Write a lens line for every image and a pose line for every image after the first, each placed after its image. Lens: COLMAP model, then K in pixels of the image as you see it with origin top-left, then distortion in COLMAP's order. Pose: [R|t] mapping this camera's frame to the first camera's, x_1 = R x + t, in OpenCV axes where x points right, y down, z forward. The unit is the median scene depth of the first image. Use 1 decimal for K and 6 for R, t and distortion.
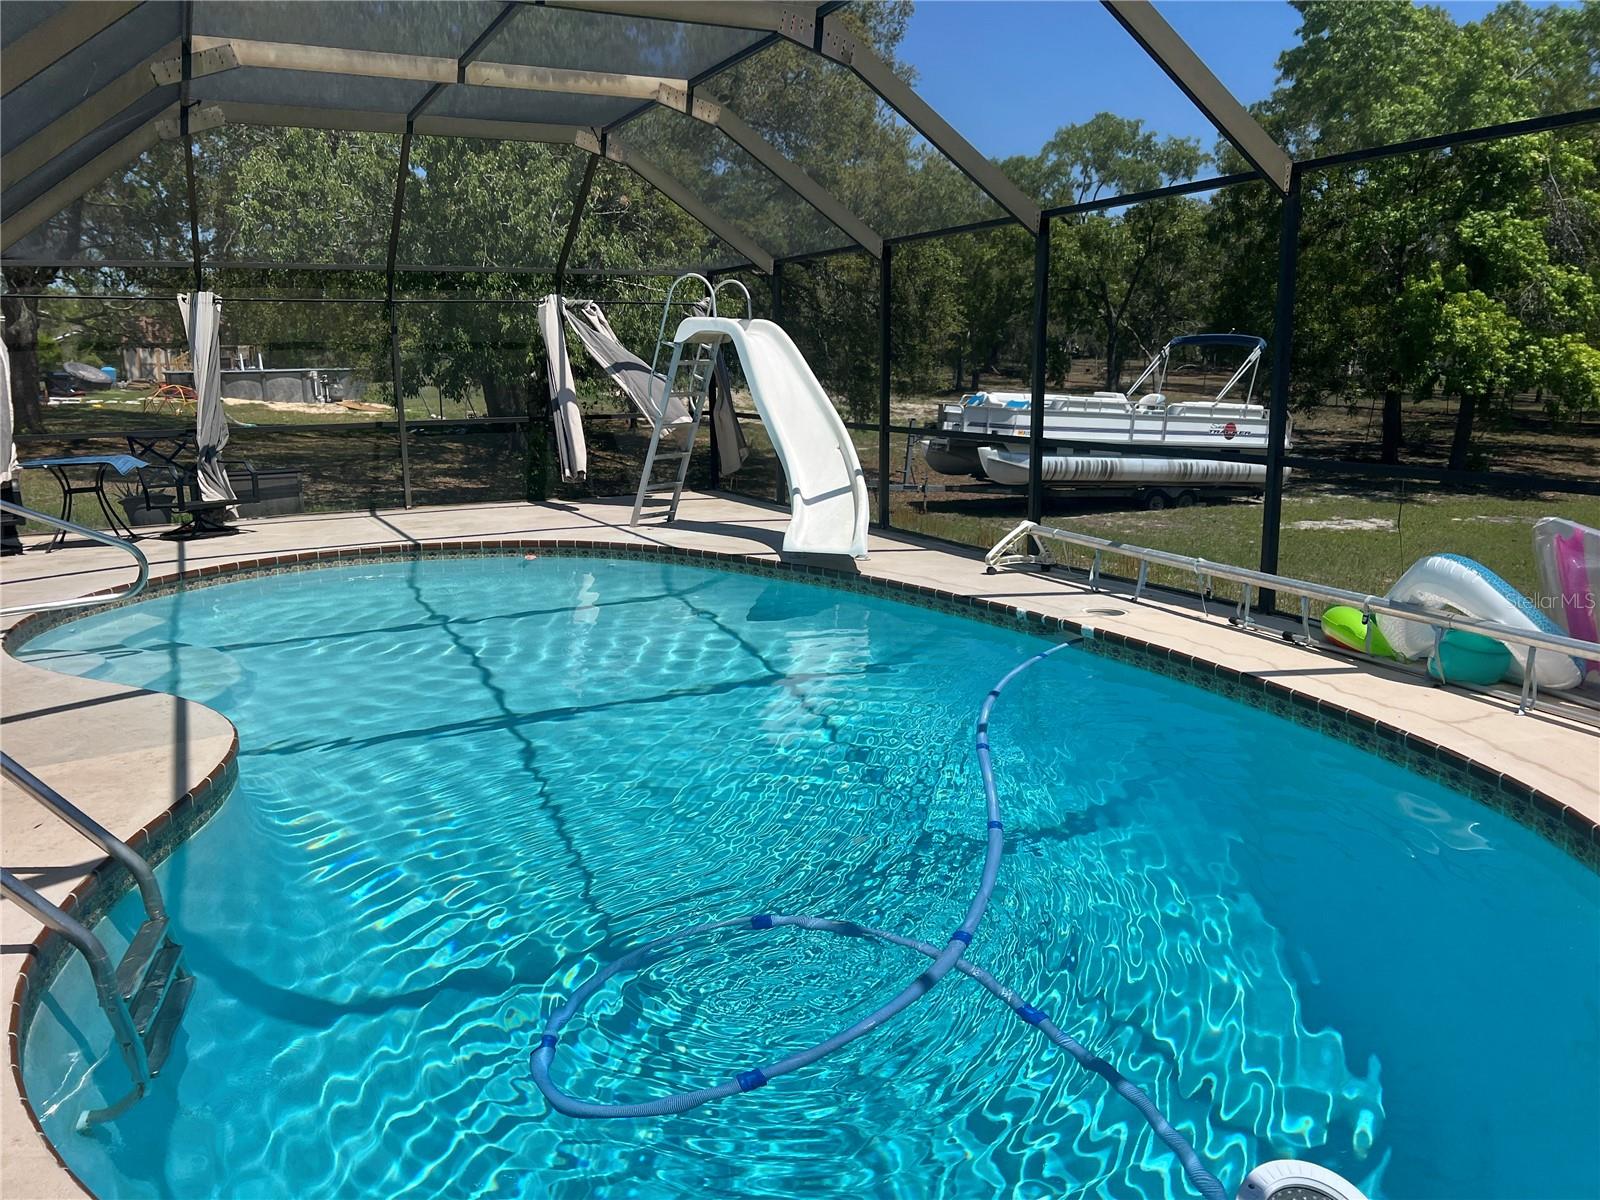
lens RADIAL K [[1186.2, 0, 793.3], [0, 1186.2, 600.9], [0, 0, 1]] dist [0.034755, -0.063218]
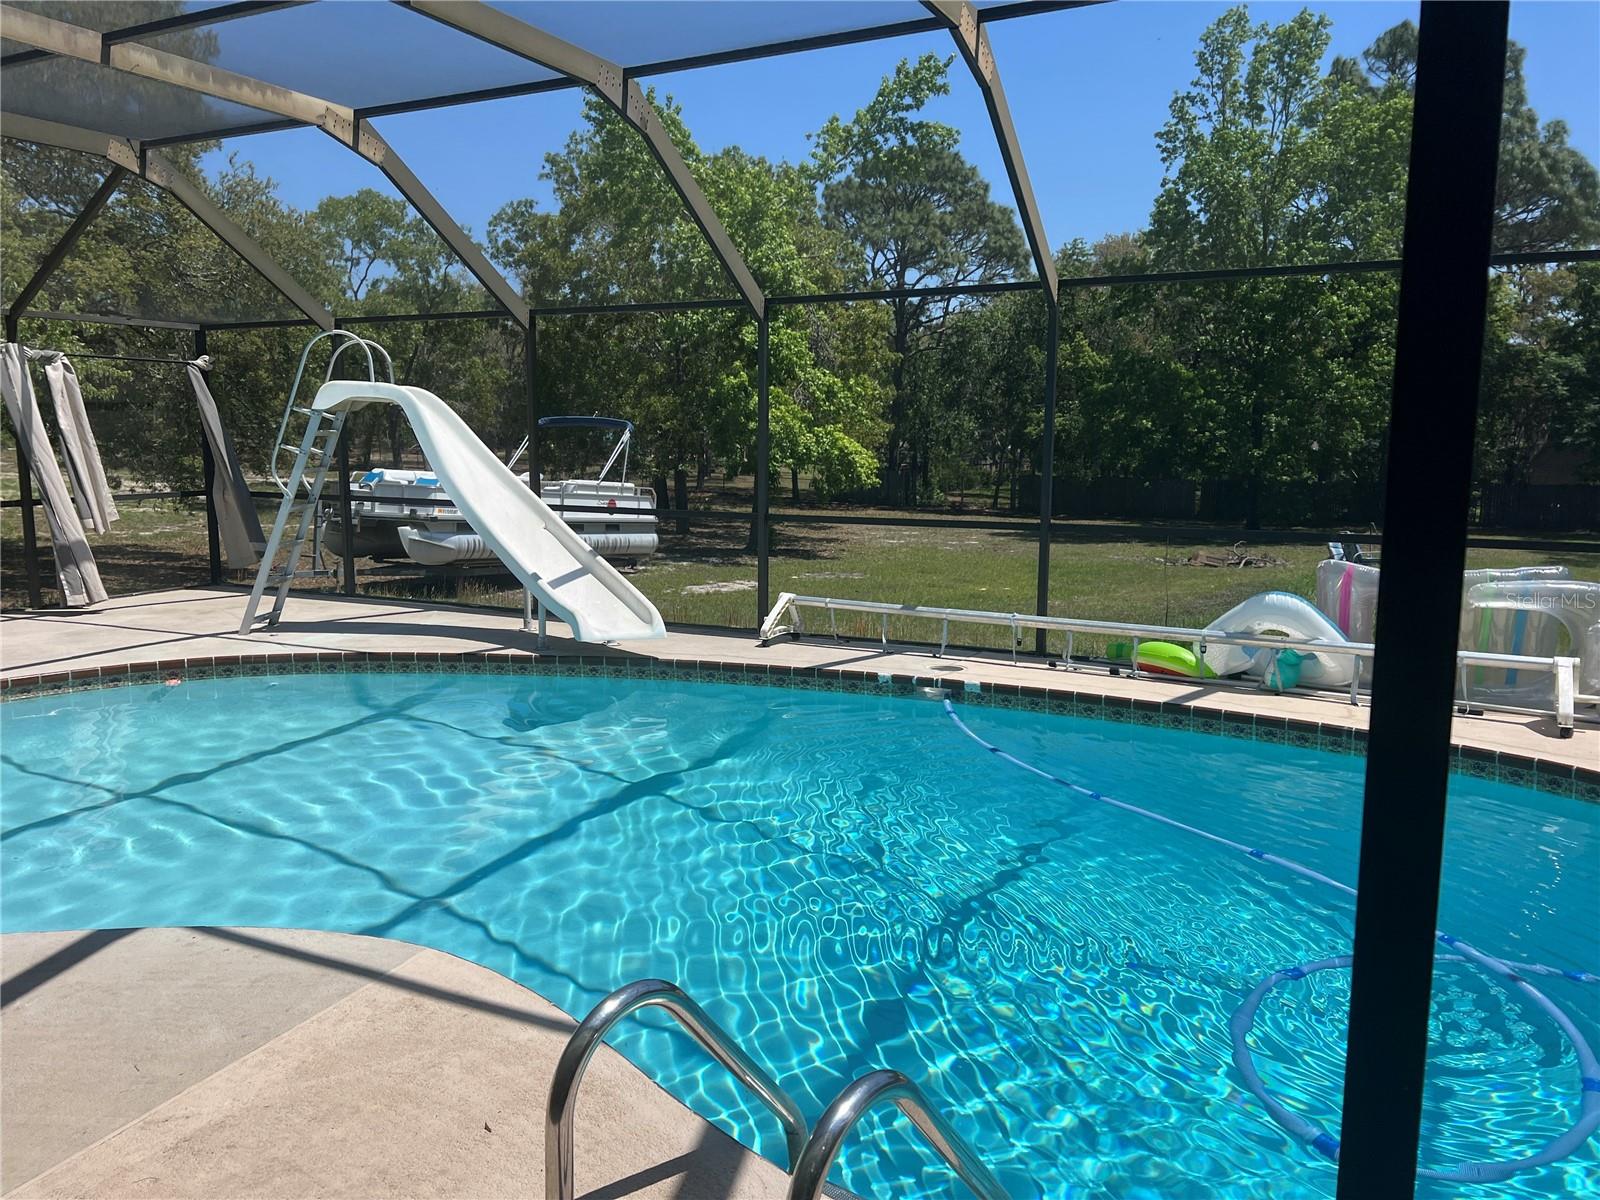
lens RADIAL K [[1186.2, 0, 793.3], [0, 1186.2, 600.9], [0, 0, 1]] dist [0.034755, -0.063218]
pose [[0.791272, -0.065850, 0.607909, -0.318128], [0.105130, 0.994031, -0.029164, -0.022250], [-0.602359, 0.086986, 0.793471, 0.131769]]
